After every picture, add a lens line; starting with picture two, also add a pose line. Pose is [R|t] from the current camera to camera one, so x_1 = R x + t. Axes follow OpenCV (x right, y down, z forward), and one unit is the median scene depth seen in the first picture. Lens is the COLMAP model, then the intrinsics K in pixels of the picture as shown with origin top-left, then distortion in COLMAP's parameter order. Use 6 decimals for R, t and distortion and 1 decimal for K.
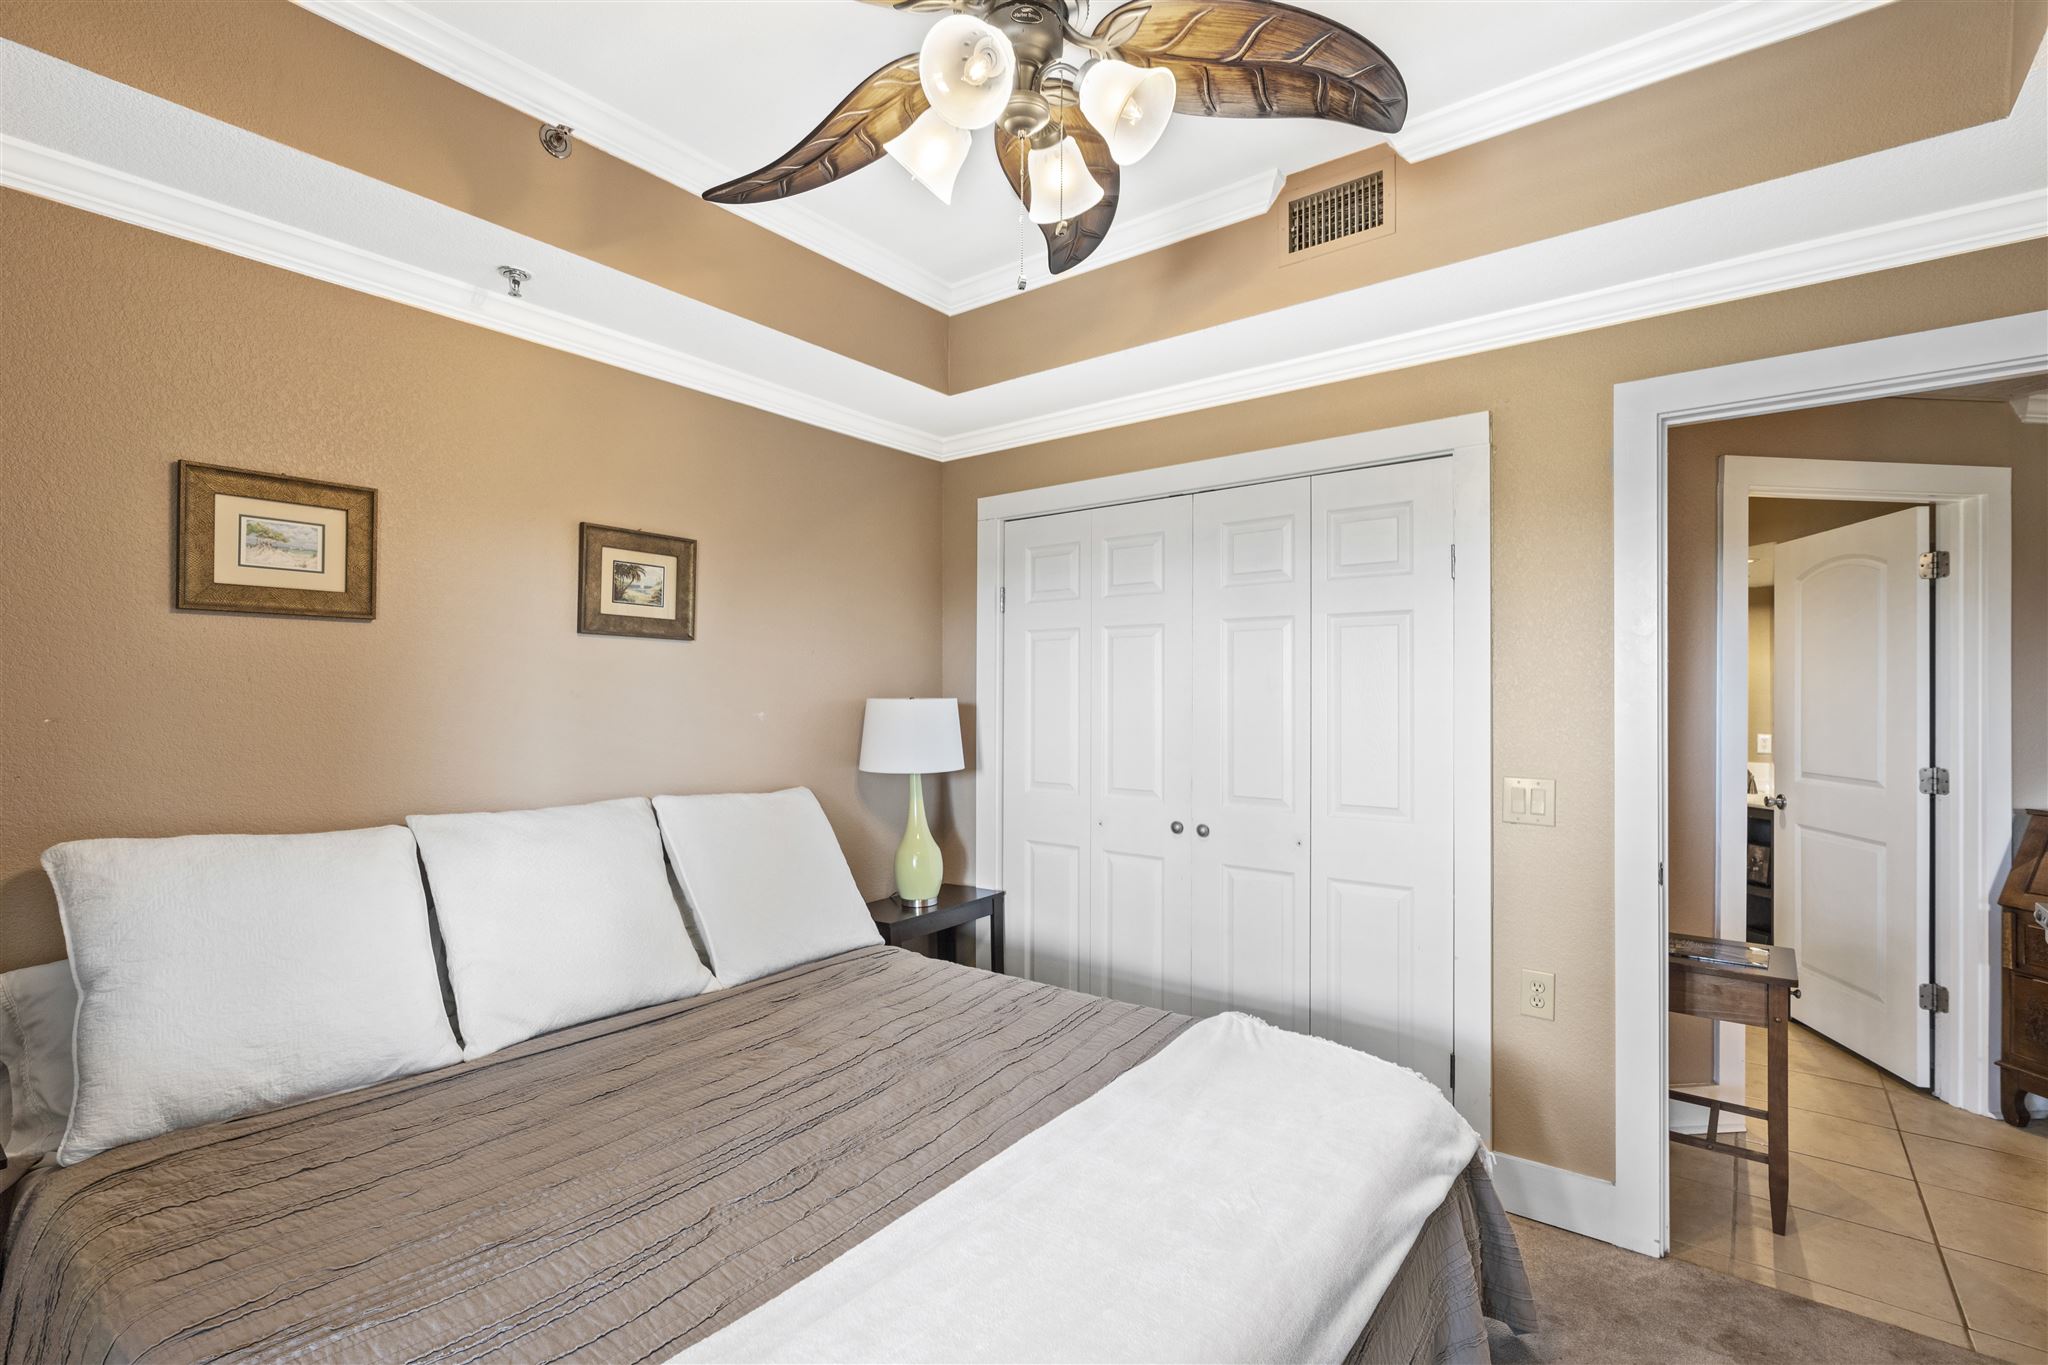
lens RADIAL K [[930.8, 0, 1021.3], [0, 930.8, 683.5], [0, 0, 1]] dist [-0.007914, 0.003021]
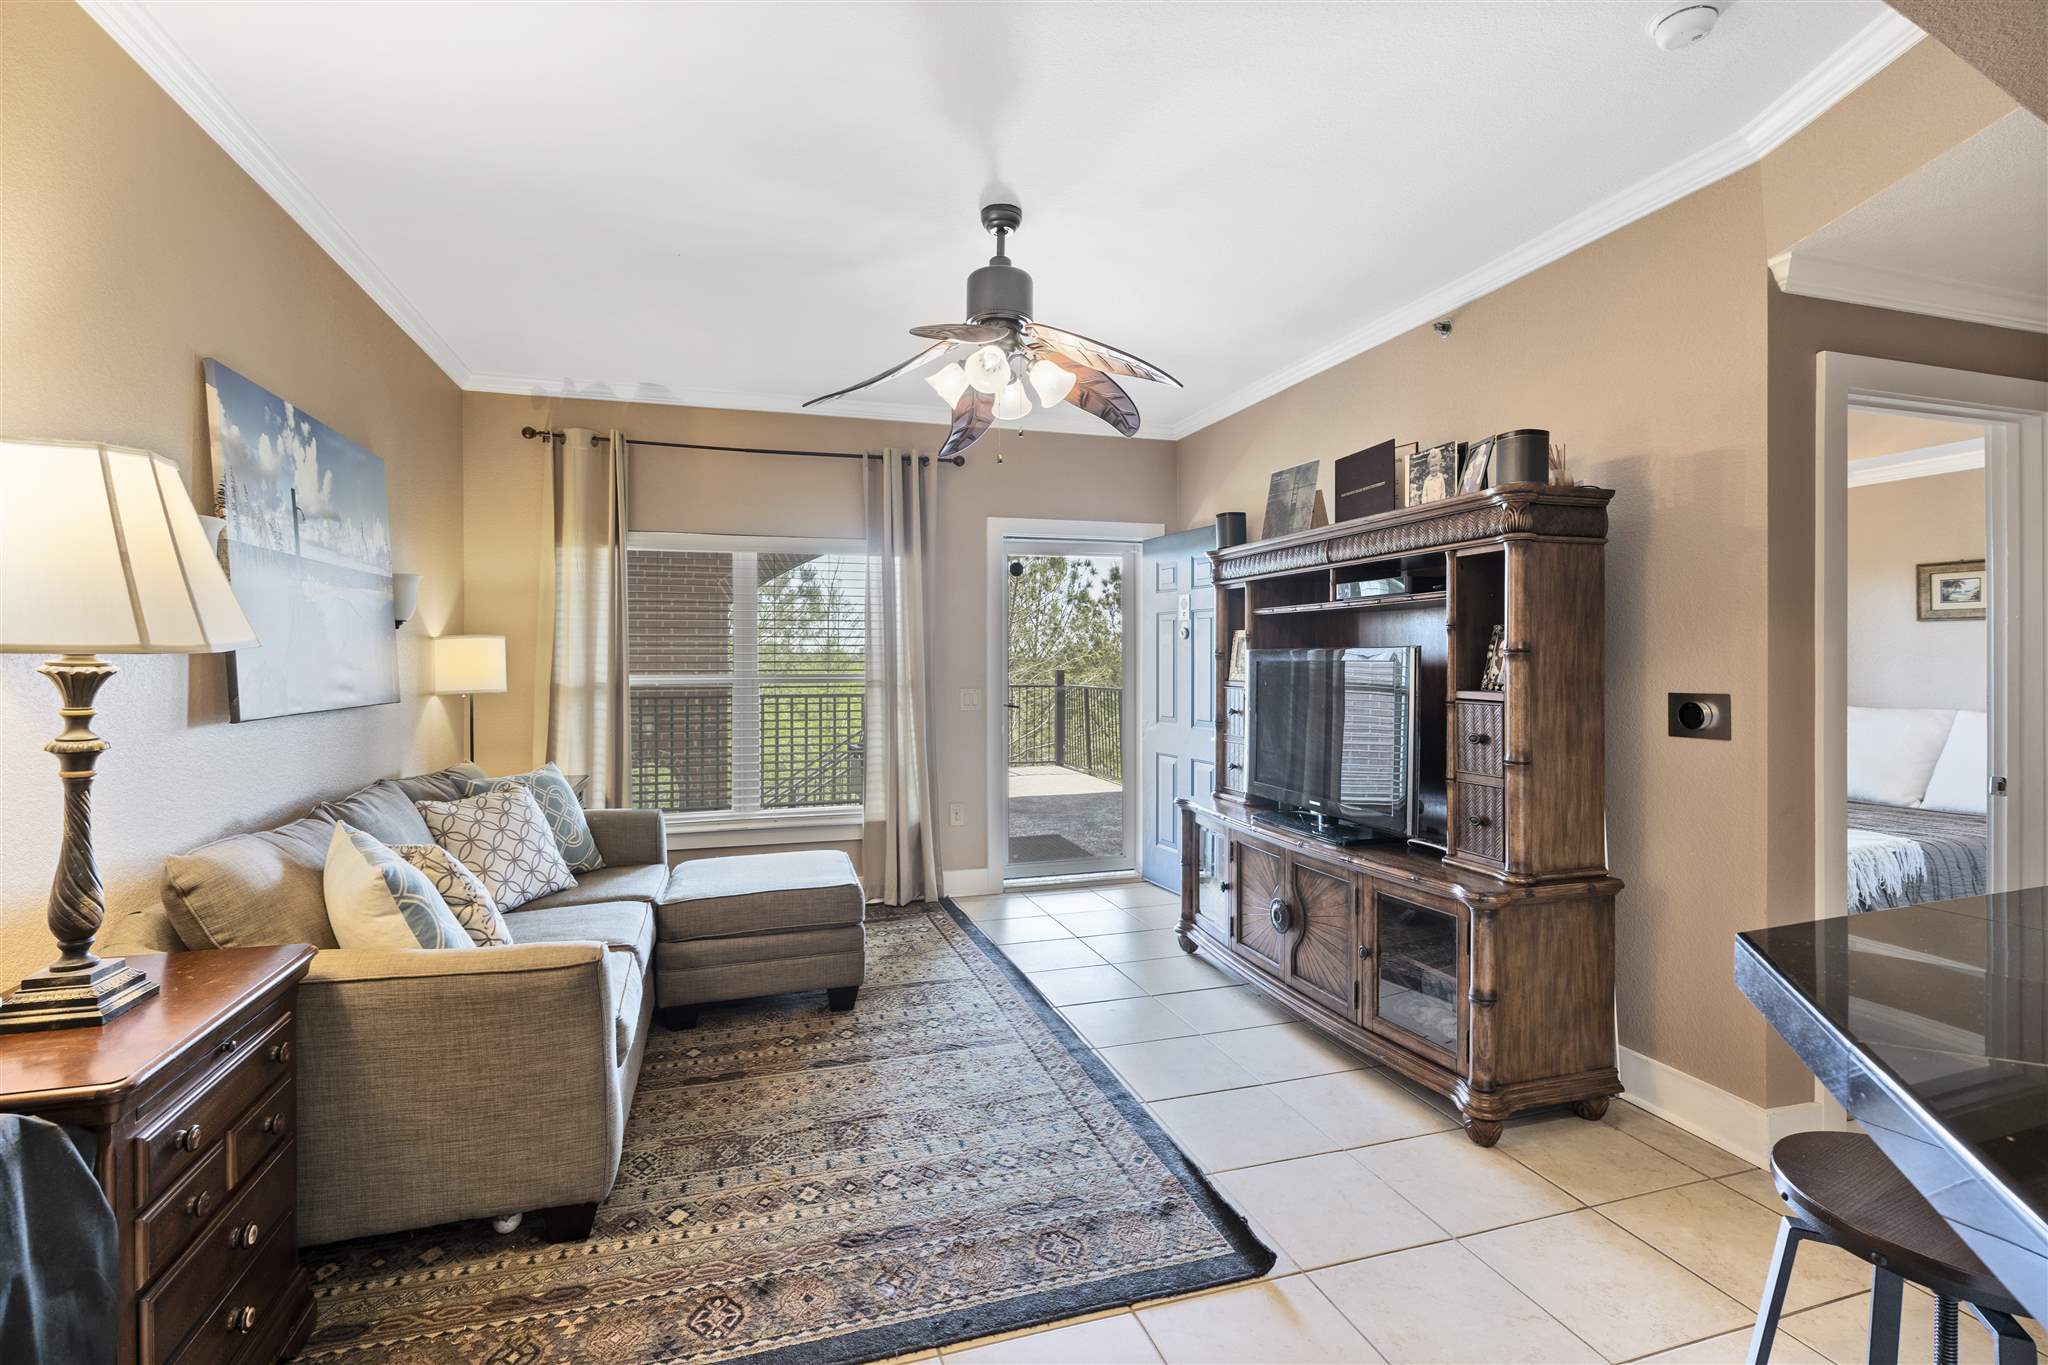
lens RADIAL K [[930.8, 0, 1012.8], [0, 930.8, 664.0], [0, 0, 1]] dist [-0.007914, 0.003021]
pose [[-0.565728, -0.000846, -0.824592, 2.487412], [0.013725, 0.999851, -0.010442, 0.032273], [0.824478, -0.017225, -0.565632, 0.609841]]
